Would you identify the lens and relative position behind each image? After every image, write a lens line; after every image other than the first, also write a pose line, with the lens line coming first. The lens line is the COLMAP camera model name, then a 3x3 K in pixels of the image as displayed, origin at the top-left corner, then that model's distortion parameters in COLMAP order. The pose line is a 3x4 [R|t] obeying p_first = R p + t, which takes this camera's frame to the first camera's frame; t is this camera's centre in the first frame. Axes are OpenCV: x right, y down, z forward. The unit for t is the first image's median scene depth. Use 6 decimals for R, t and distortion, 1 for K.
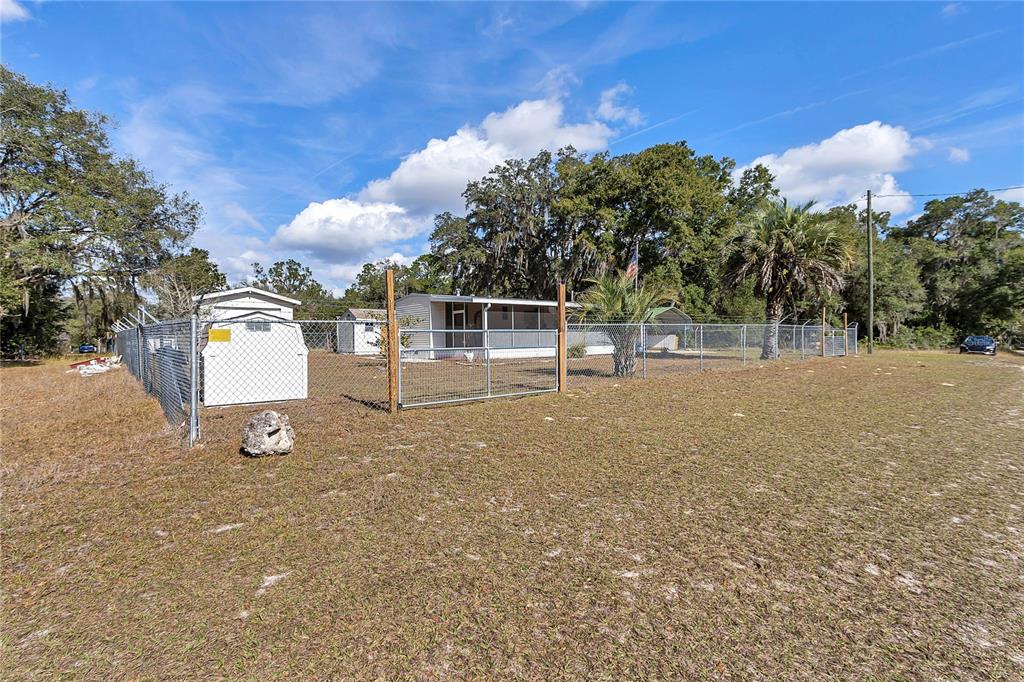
lens RADIAL K [[453.5, 0, 494.5], [0, 453.5, 339.7], [0, 0, 1]] dist [0.000420, 0.000020]
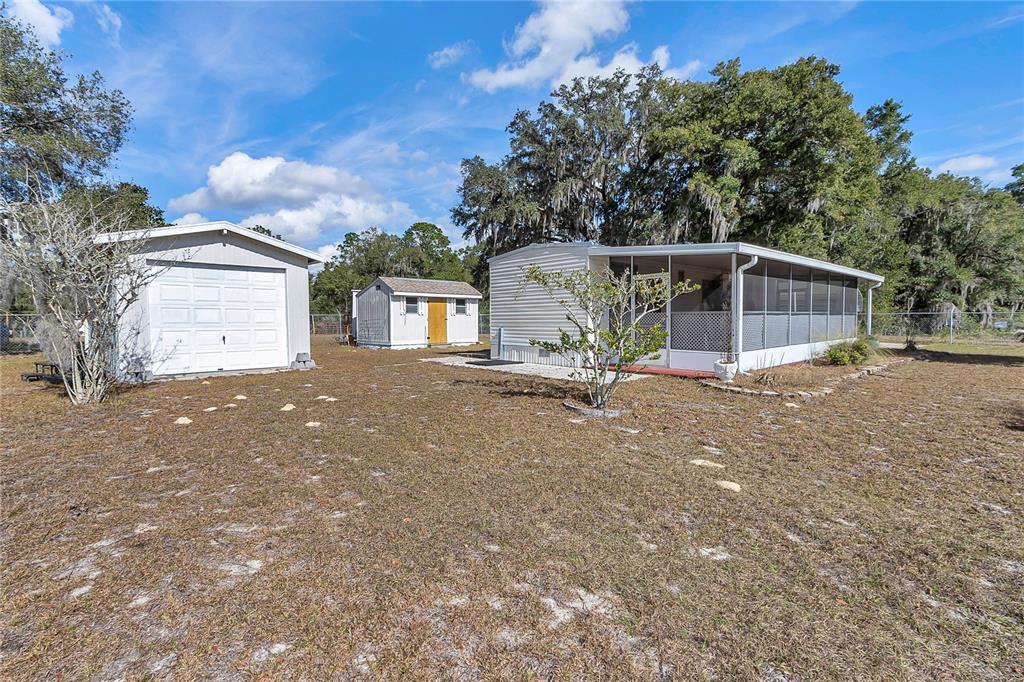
lens RADIAL K [[474.0, 0, 510.9], [0, 474.0, 344.4], [0, 0, 1]] dist [0.001193, 0.000231]
pose [[0.997694, 0.001054, 0.067869, -0.153800], [-0.004551, 0.998668, 0.051388, -0.006907], [-0.067724, -0.051578, 0.996370, 0.269238]]
